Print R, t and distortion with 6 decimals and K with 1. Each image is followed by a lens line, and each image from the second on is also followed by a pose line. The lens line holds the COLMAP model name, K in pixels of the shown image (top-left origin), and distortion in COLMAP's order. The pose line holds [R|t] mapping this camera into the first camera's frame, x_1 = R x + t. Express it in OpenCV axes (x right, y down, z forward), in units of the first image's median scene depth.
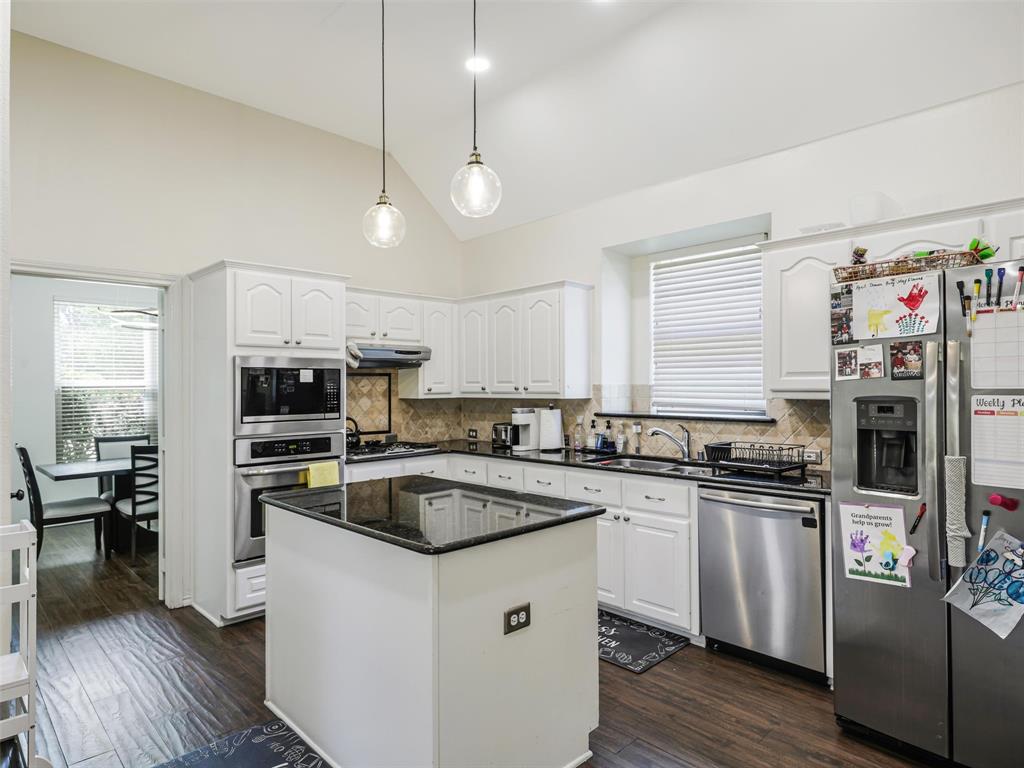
lens RADIAL K [[634.8, 0, 512.0], [0, 634.8, 384.0], [0, 0, 1]] dist [0.000948, 0.000031]
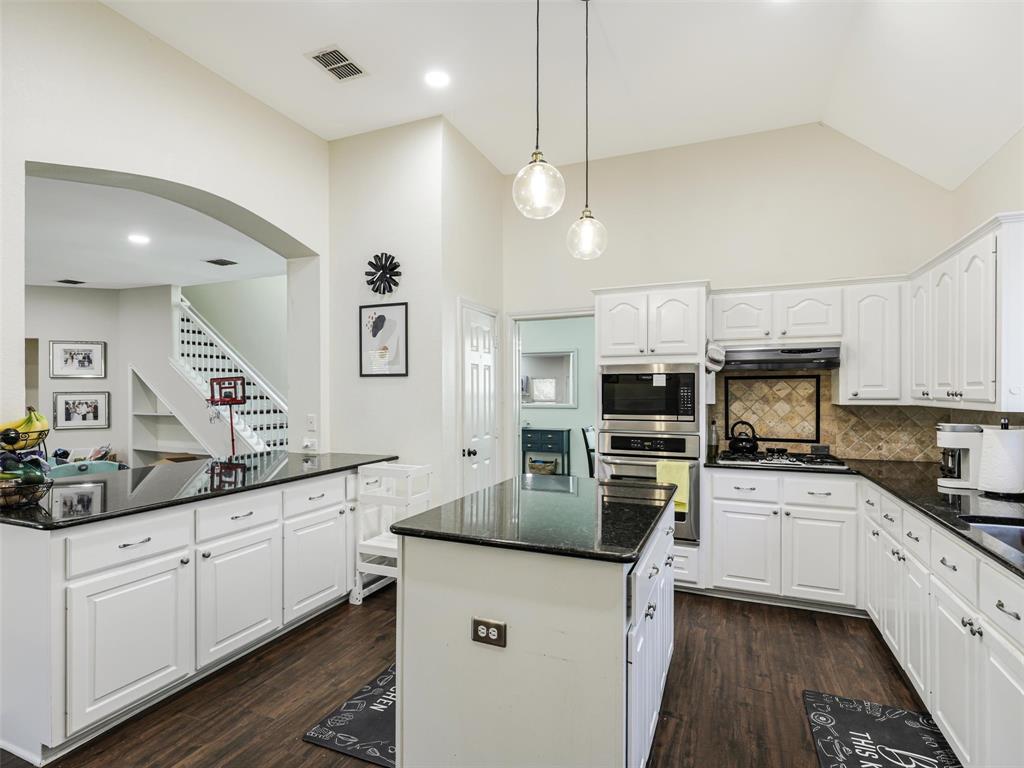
lens RADIAL K [[541.4, 0, 517.1], [0, 541.4, 392.3], [0, 0, 1]] dist [0.005516, 0.000681]
pose [[0.345994, 0.008326, -0.938200, 0.409316], [0.002924, 0.999946, 0.009953, -0.001919], [0.938232, -0.006186, 0.345951, 0.390674]]
